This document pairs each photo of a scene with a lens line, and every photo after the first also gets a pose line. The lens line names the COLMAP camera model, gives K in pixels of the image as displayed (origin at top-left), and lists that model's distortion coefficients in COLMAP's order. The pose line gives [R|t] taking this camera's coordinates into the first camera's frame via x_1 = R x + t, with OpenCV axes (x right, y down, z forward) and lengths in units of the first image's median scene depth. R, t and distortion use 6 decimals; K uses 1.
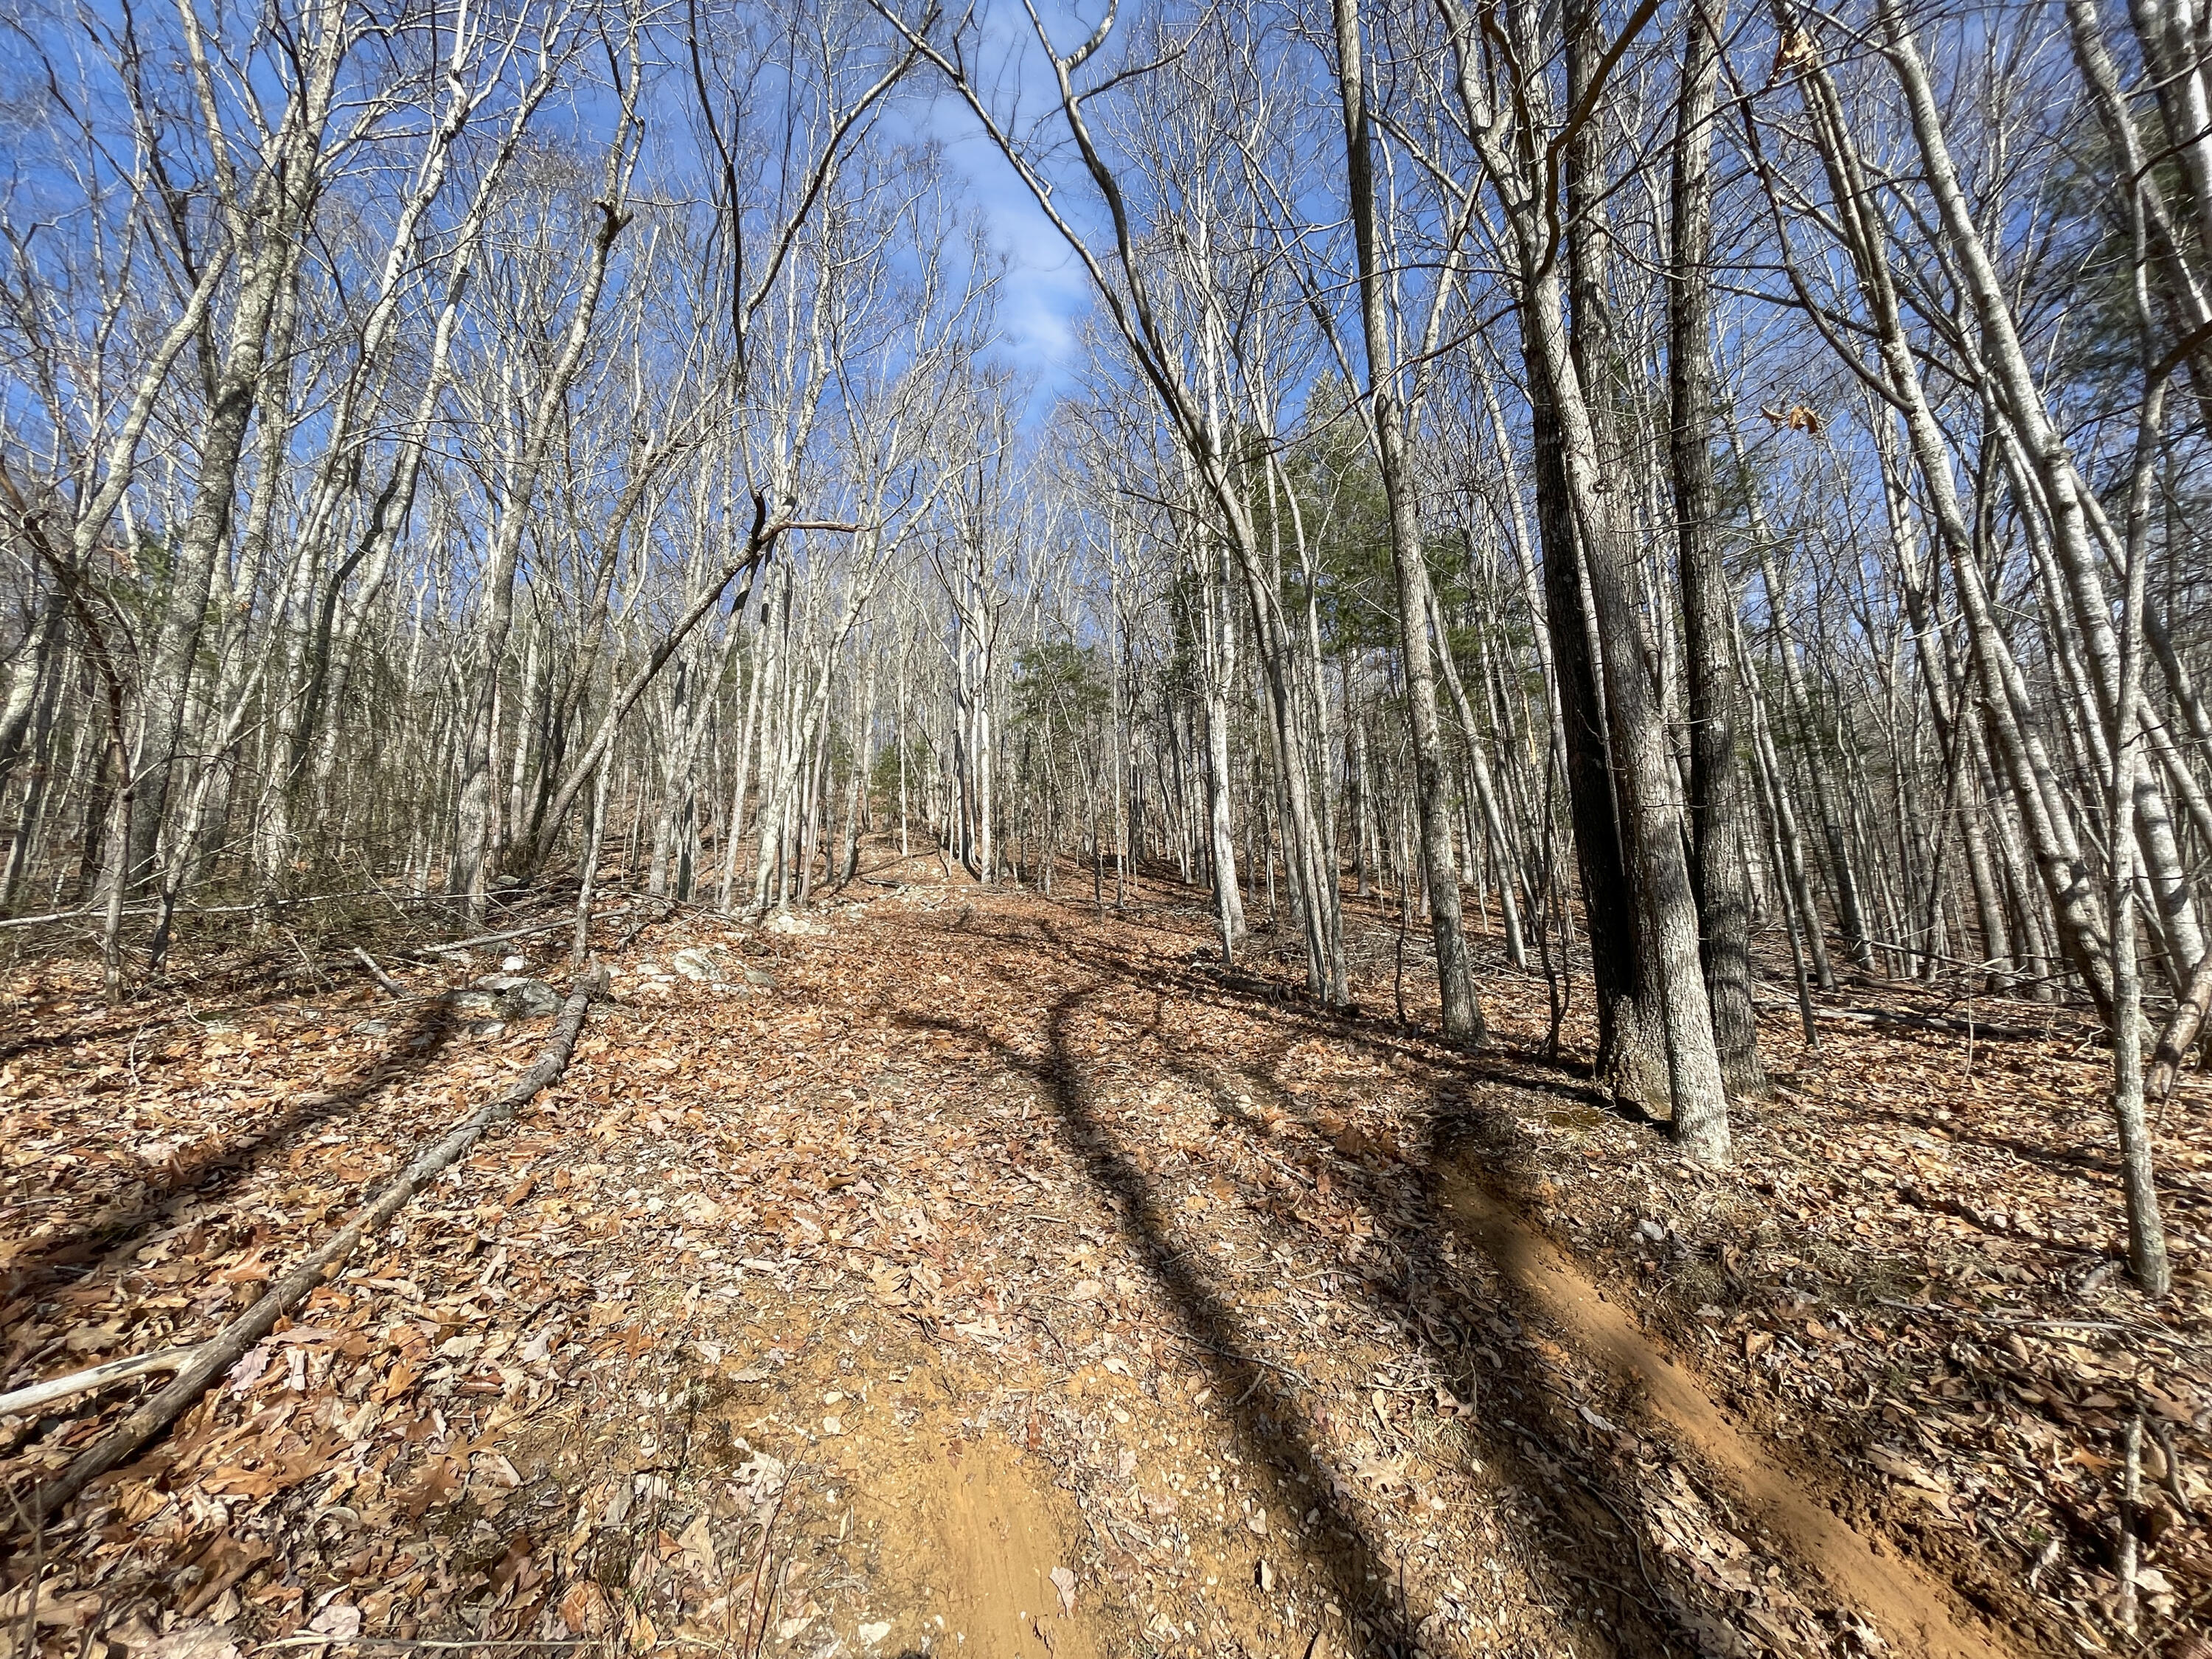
lens RADIAL K [[882.6, 0, 1106.3], [0, 882.6, 825.6], [0, 0, 1]] dist [-0.011504, -0.000603]
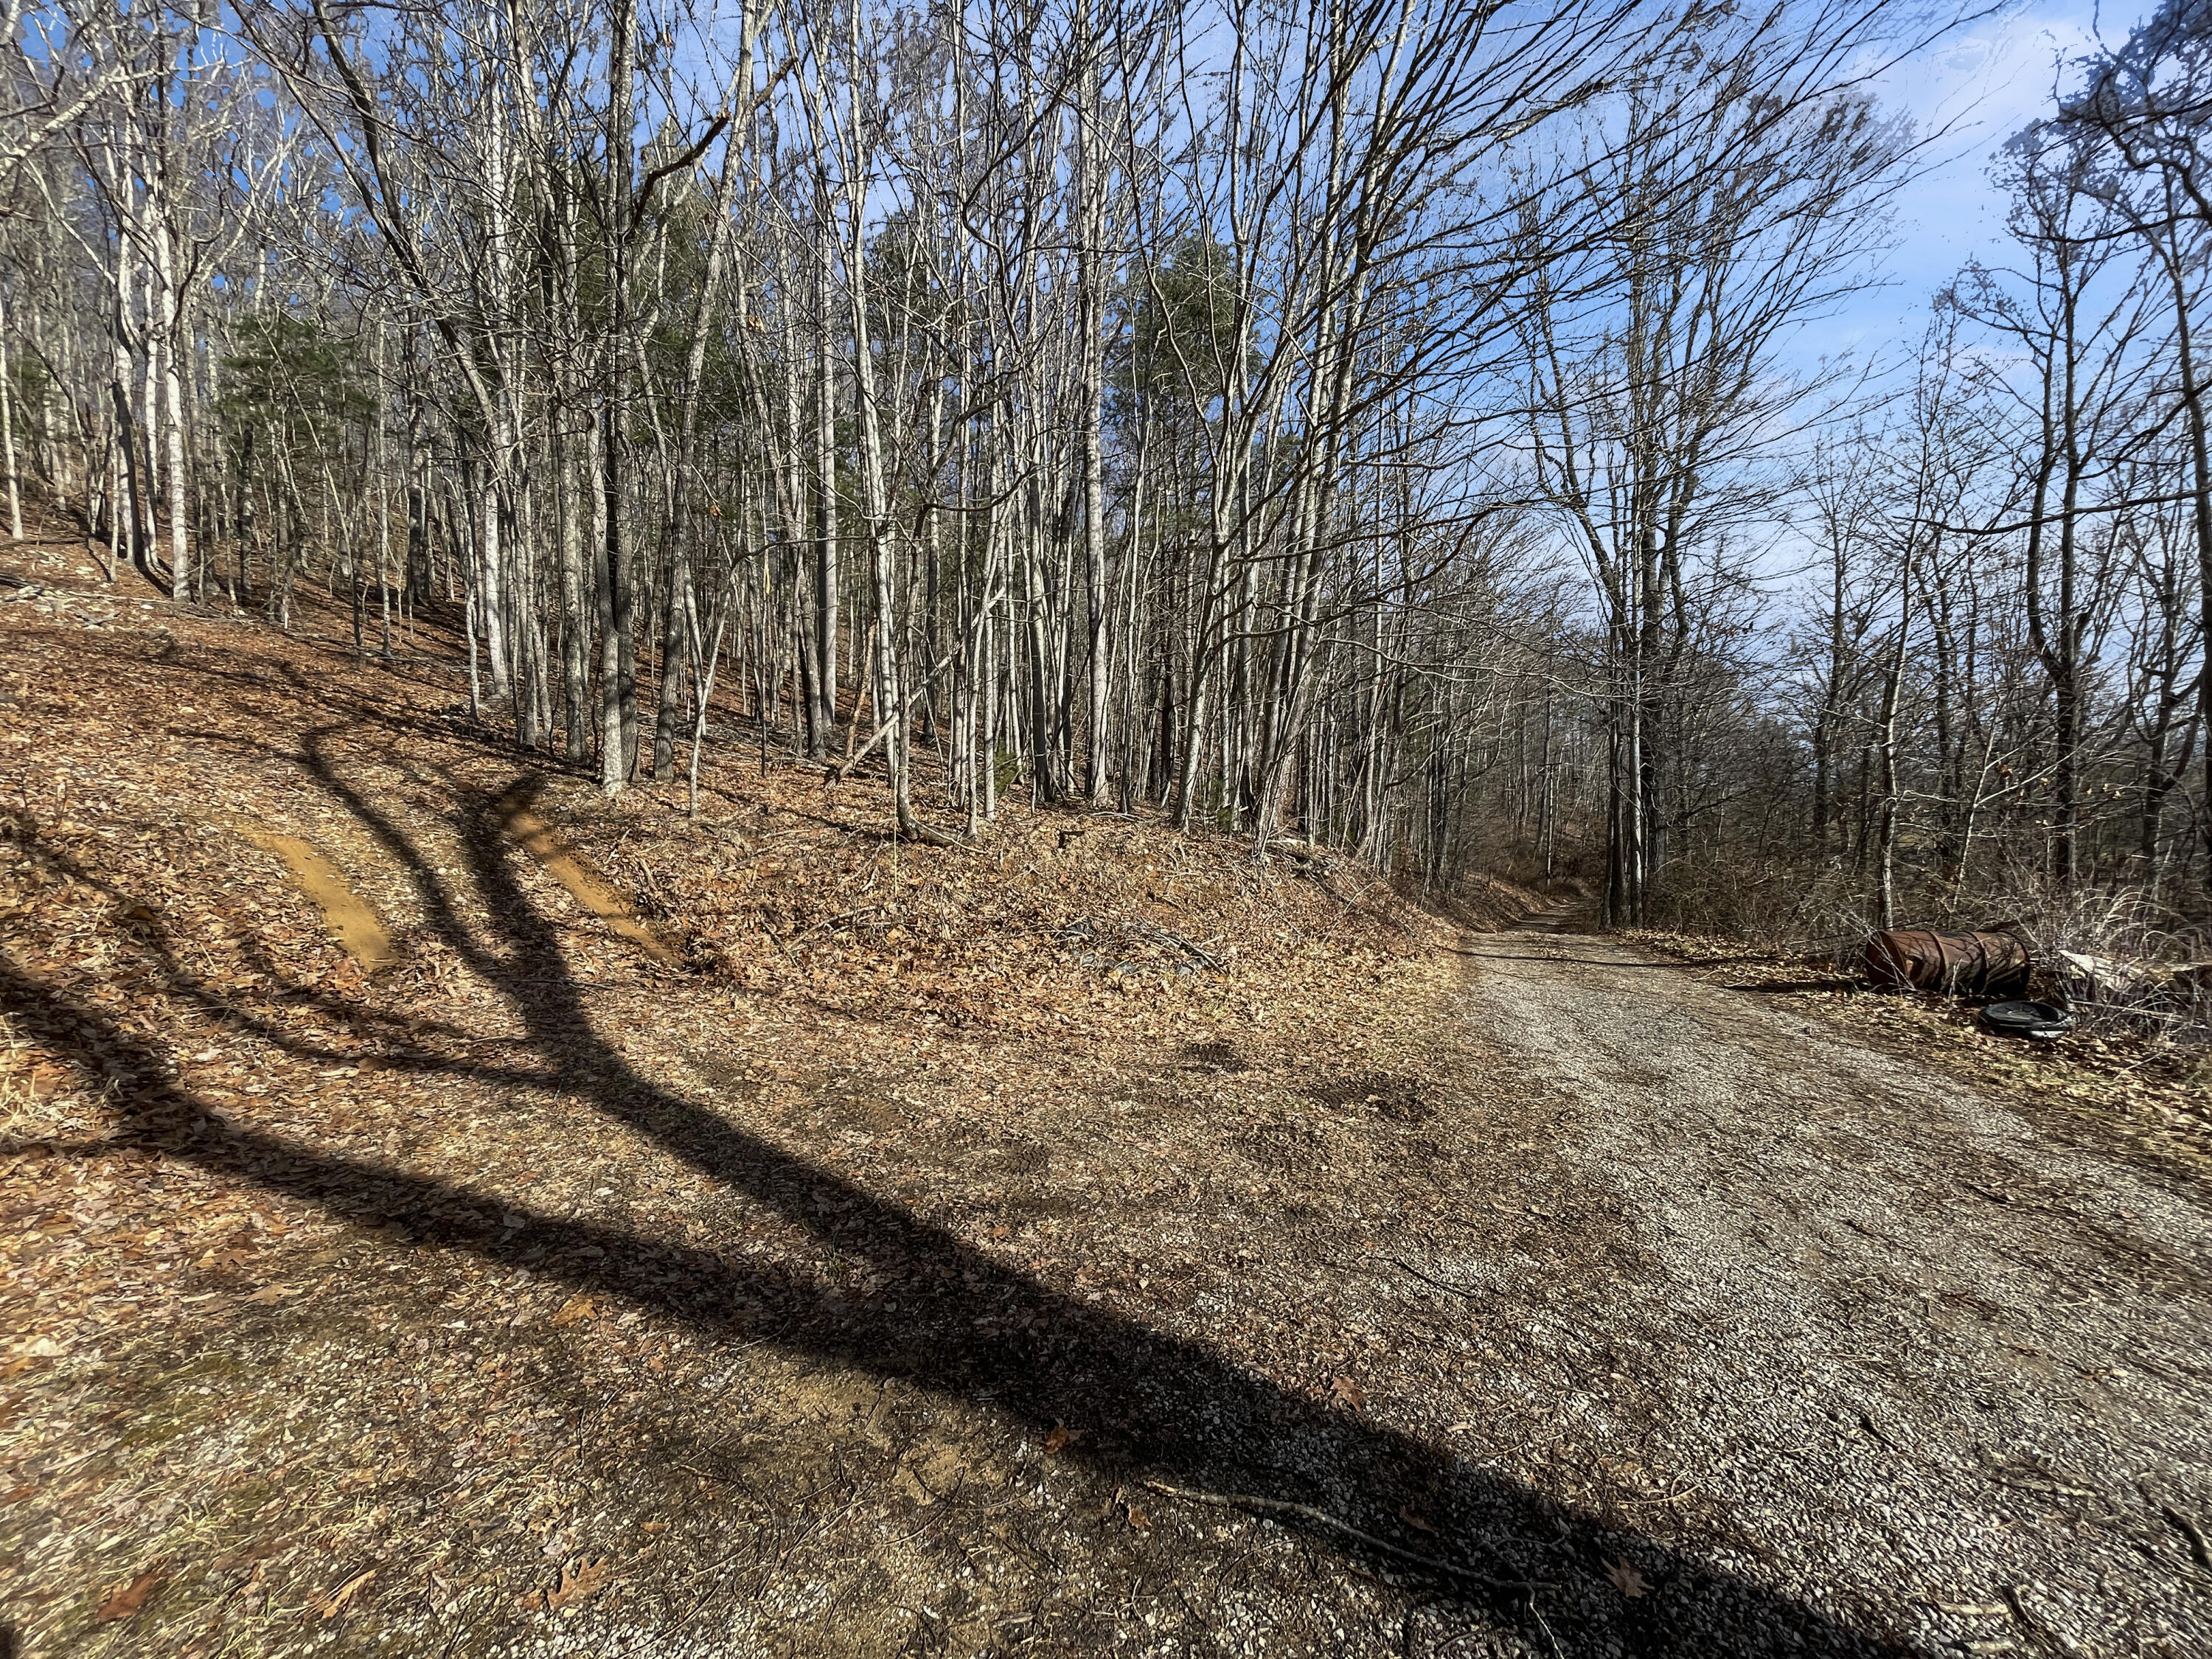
lens RADIAL K [[882.6, 0, 1108.2], [0, 882.6, 840.6], [0, 0, 1]] dist [-0.011504, -0.000603]
pose [[0.769161, 0.002159, 0.639052, 0.011820], [-0.169483, 0.964875, 0.200730, -0.040367], [-0.616171, -0.262702, 0.742510, -0.269898]]
